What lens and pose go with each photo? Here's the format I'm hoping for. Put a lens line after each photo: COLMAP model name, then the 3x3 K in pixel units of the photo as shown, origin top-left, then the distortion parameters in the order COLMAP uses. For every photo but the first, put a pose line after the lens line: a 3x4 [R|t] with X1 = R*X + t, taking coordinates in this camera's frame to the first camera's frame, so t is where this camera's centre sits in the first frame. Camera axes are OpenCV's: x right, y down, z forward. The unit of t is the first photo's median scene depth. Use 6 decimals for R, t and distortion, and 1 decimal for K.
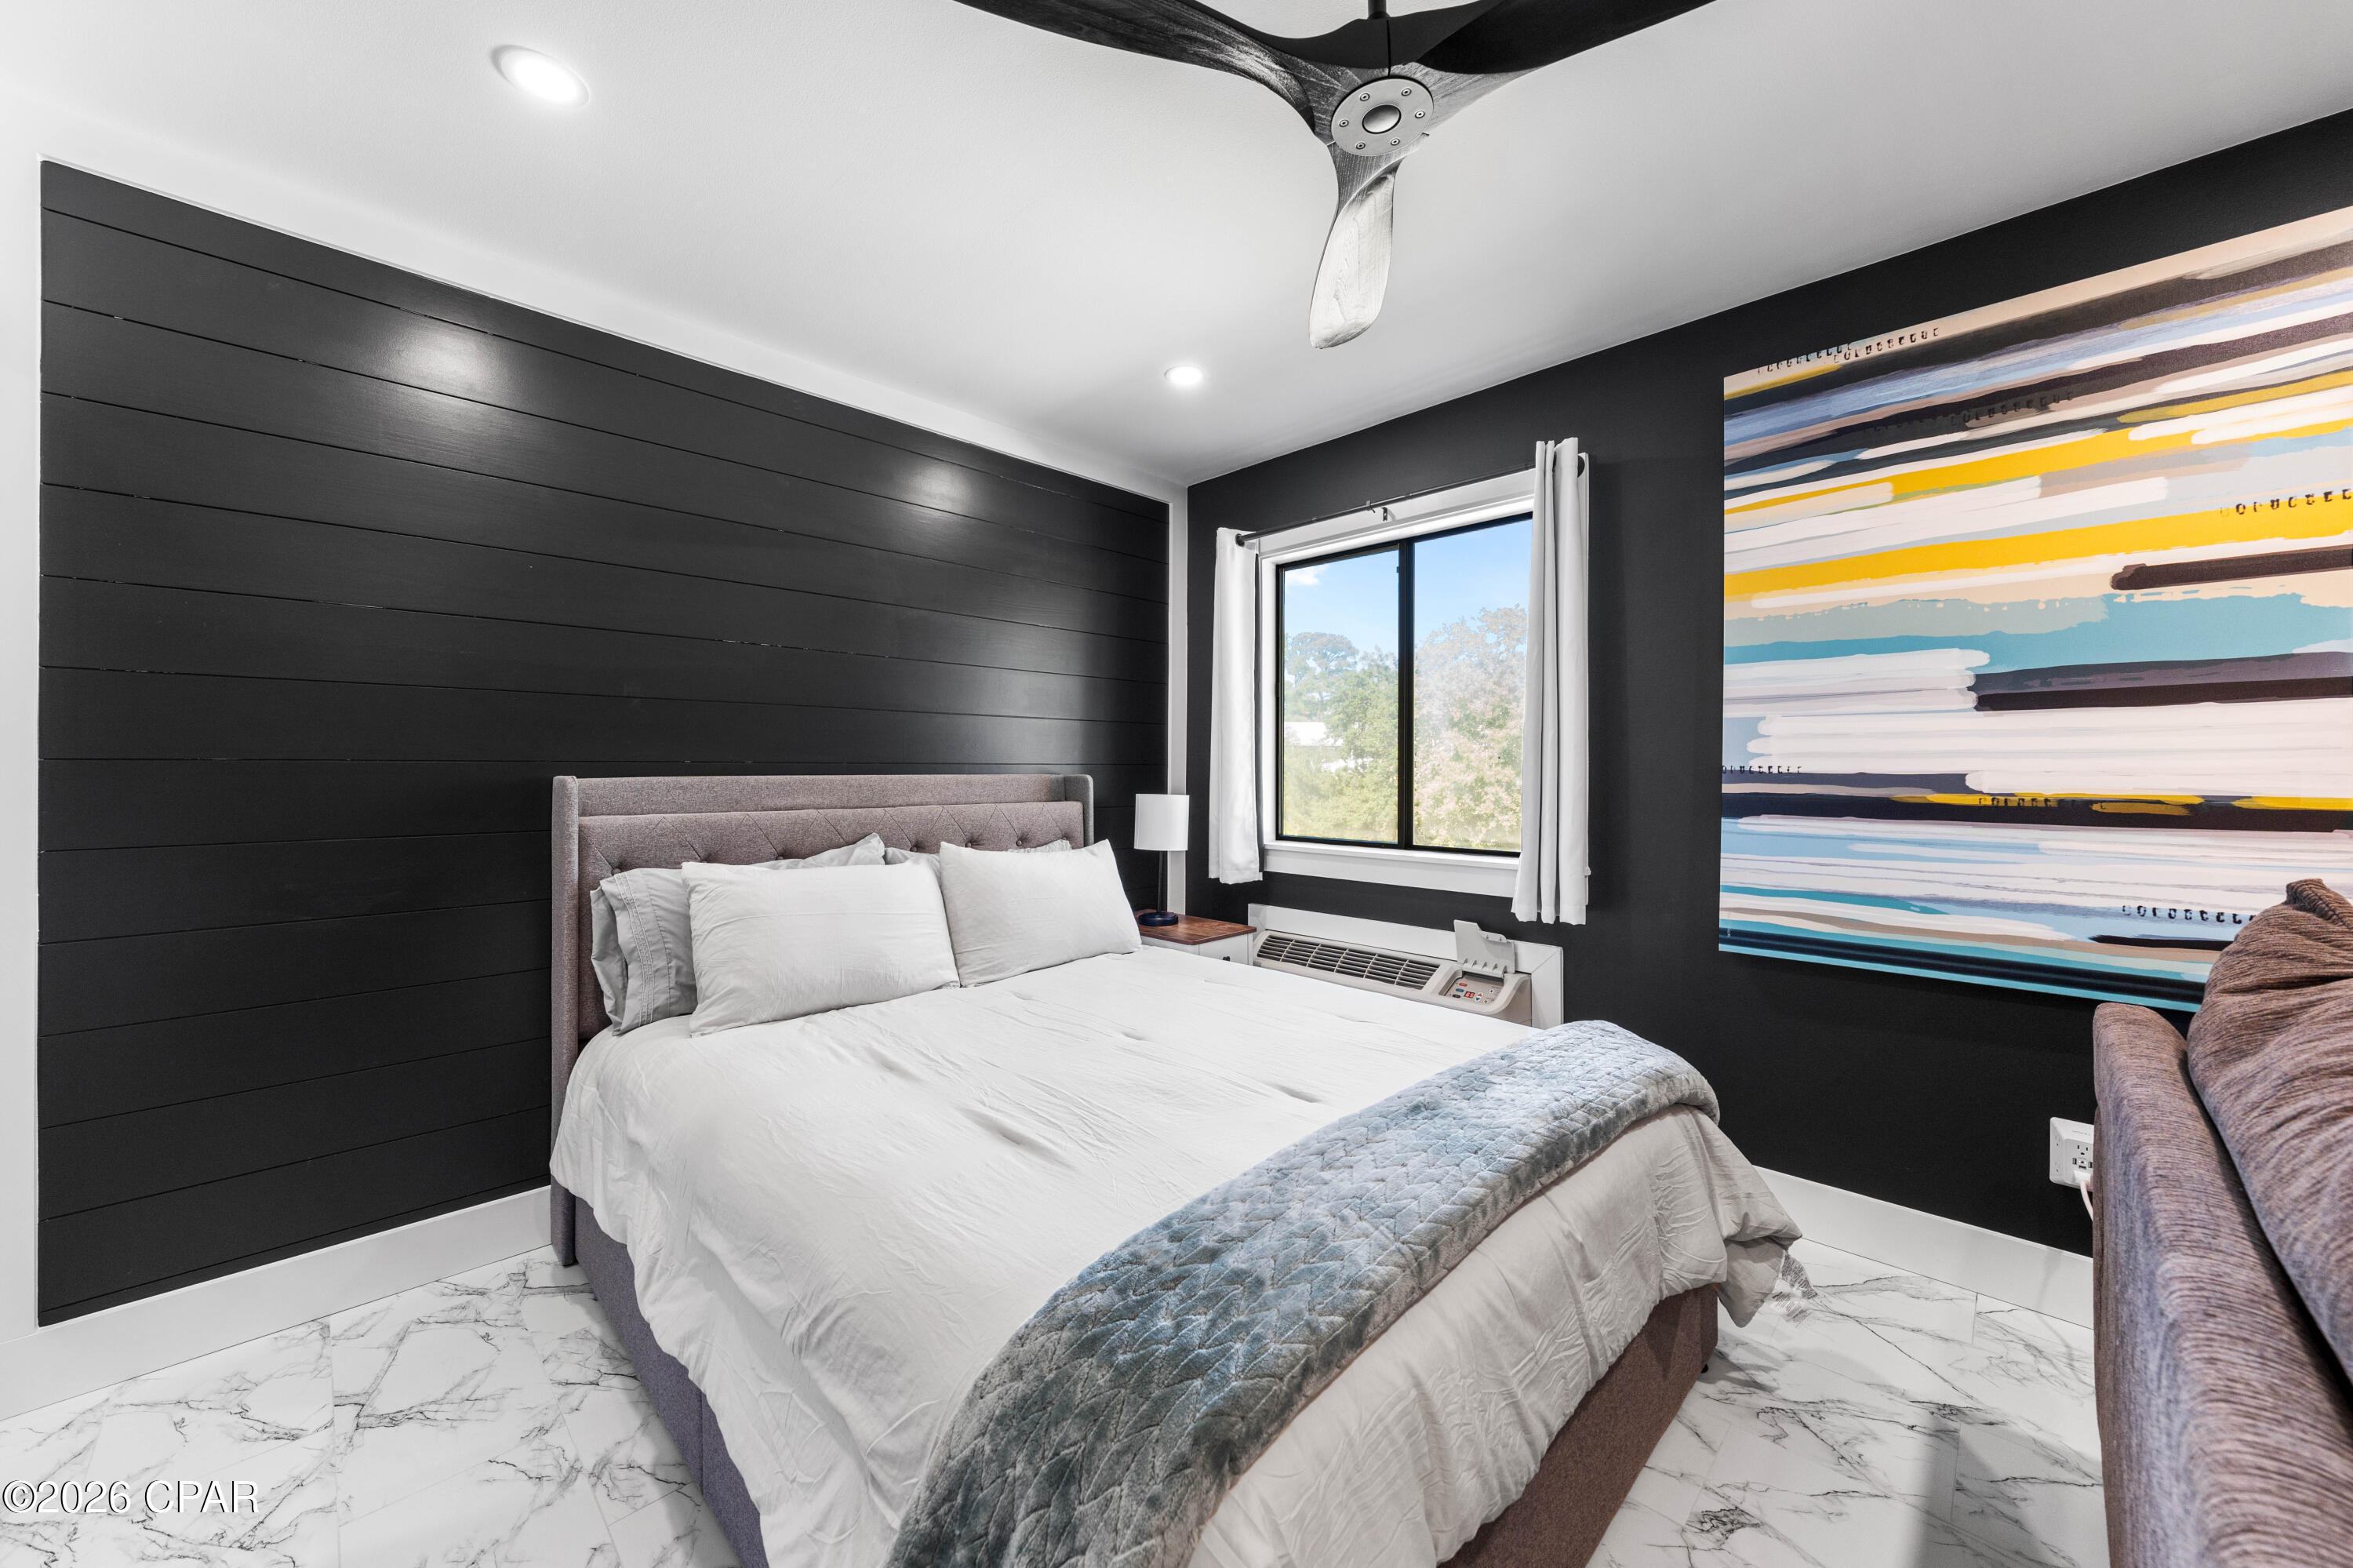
lens RADIAL K [[851.4, 0, 1162.2], [0, 851.4, 769.0], [0, 0, 1]] dist [-0.005486, 0.000557]
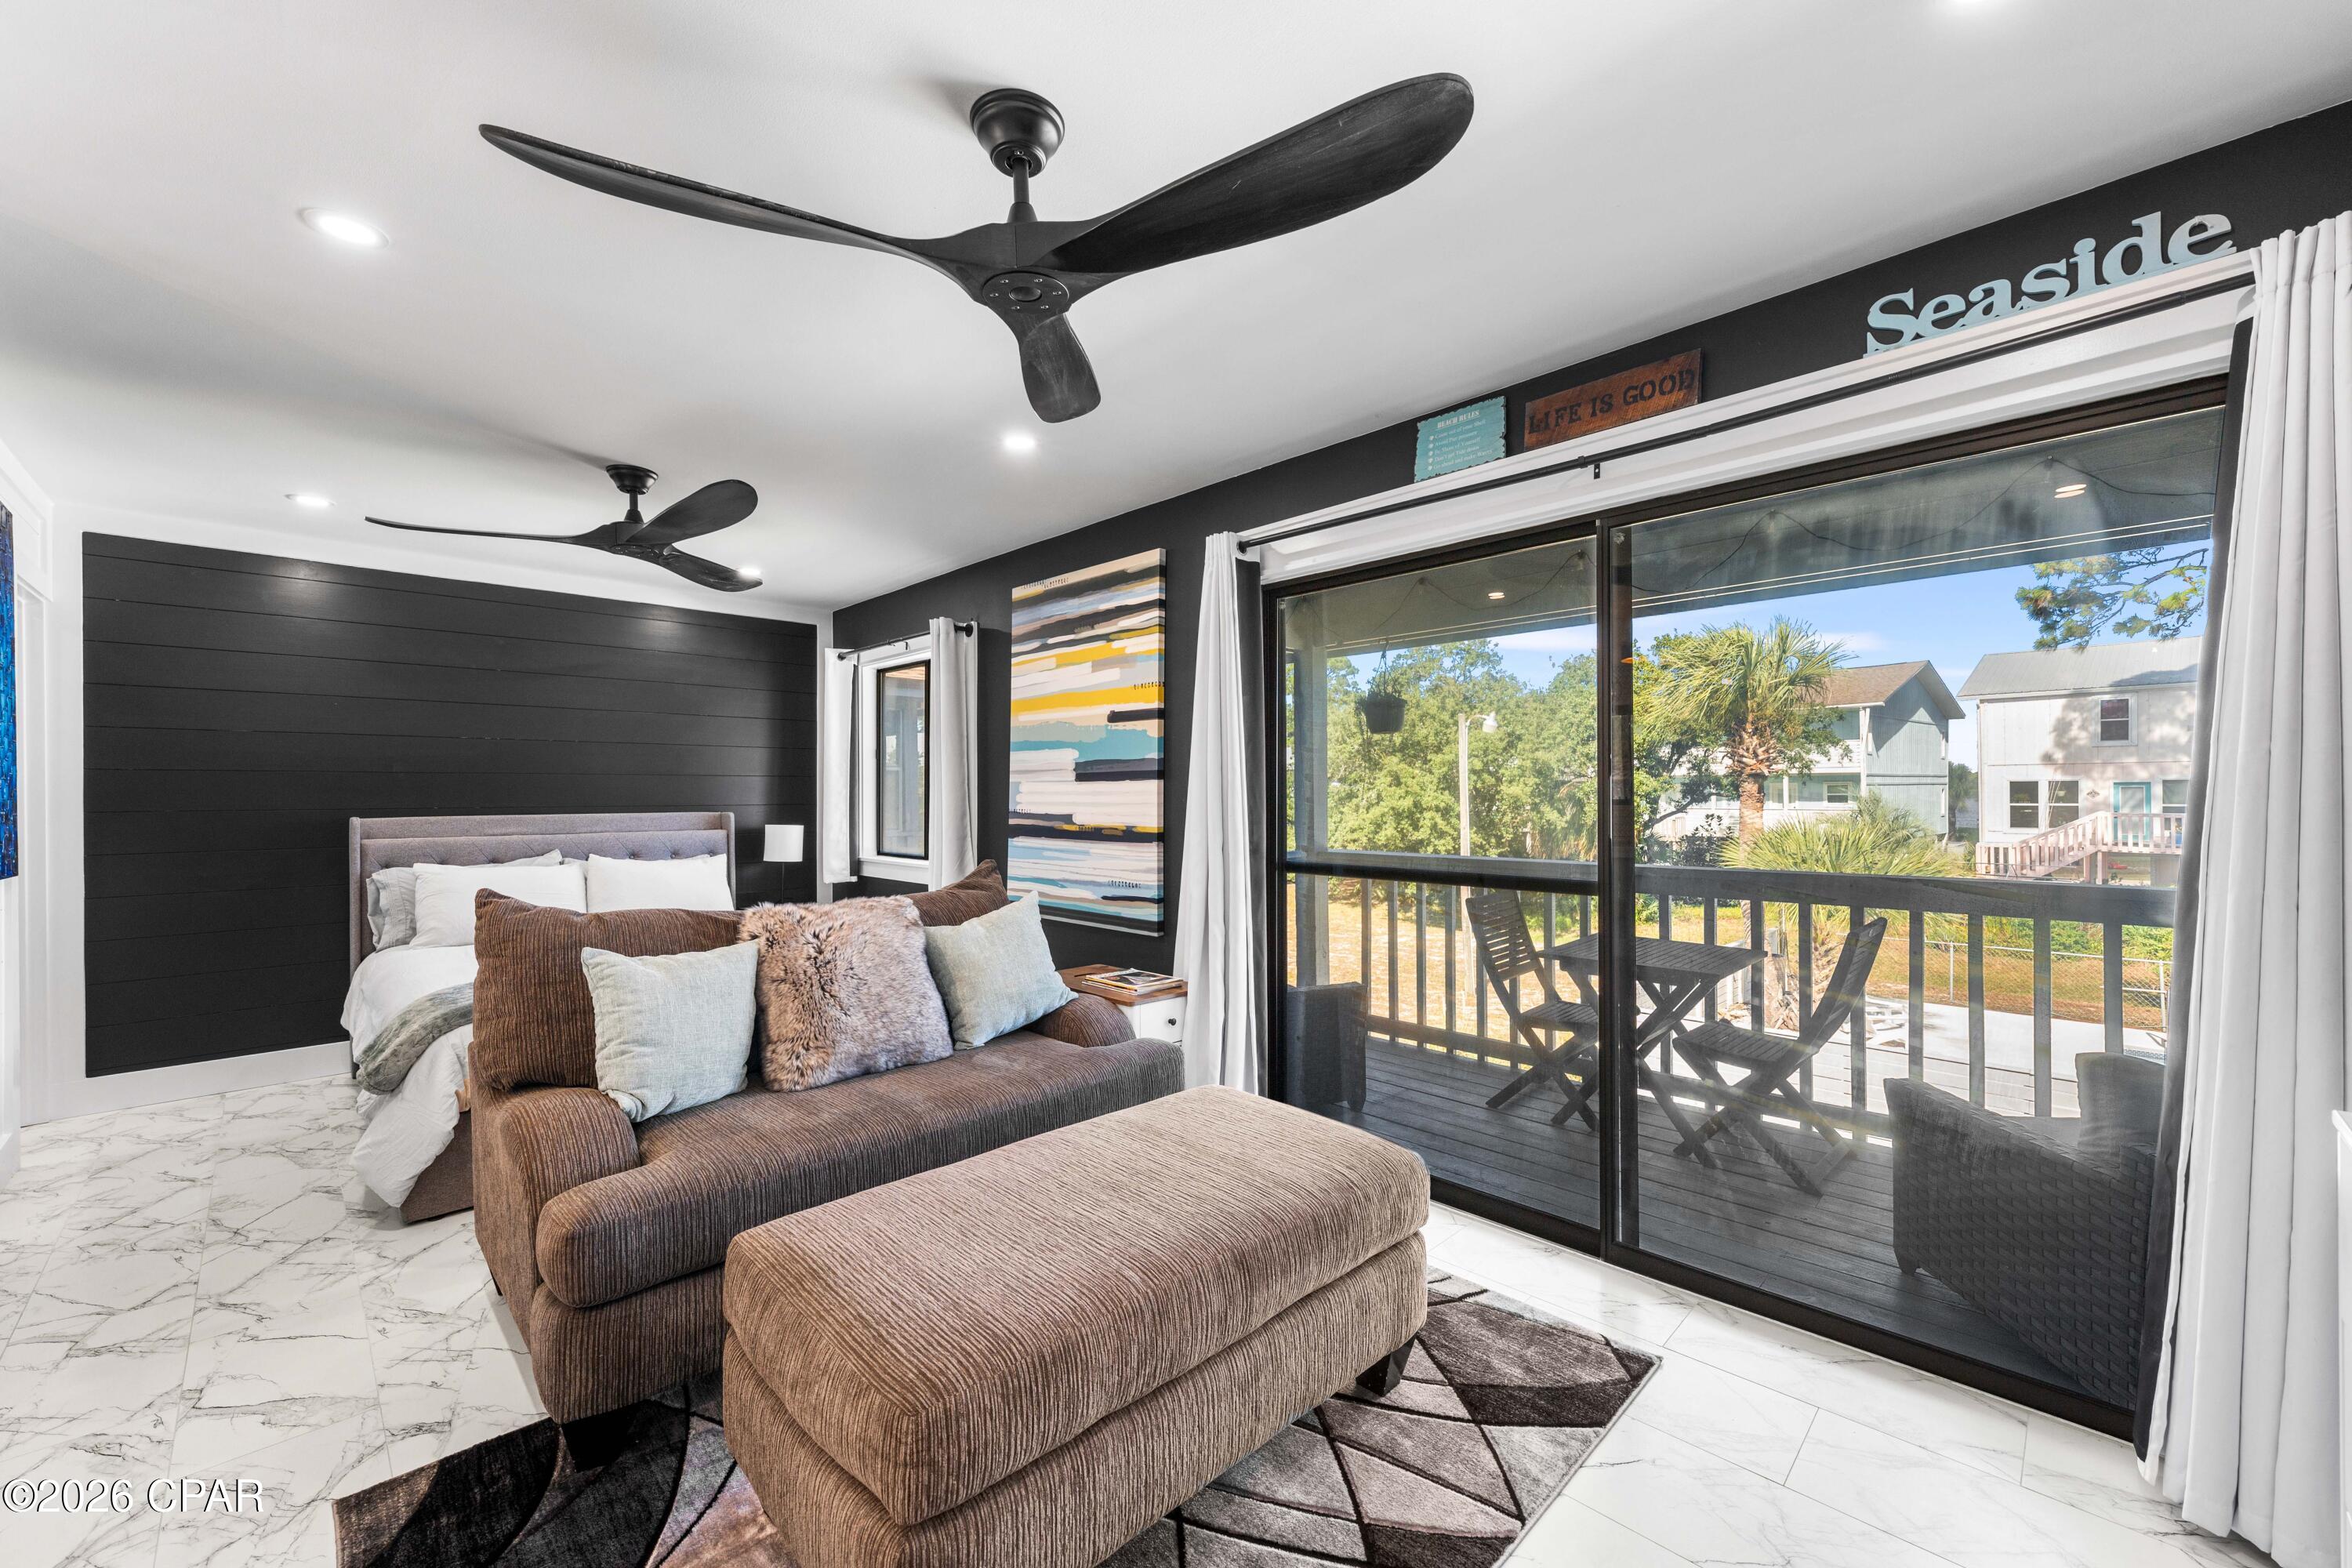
lens RADIAL K [[921.6, 0, 1192.4], [0, 921.6, 796.3], [0, 0, 1]] dist [-0.006673, 0.000536]
pose [[0.999986, -0.003533, -0.003964, 0.975871], [0.003552, 0.999982, 0.004746, -0.034868], [0.003948, -0.004760, 0.999981, -0.855514]]
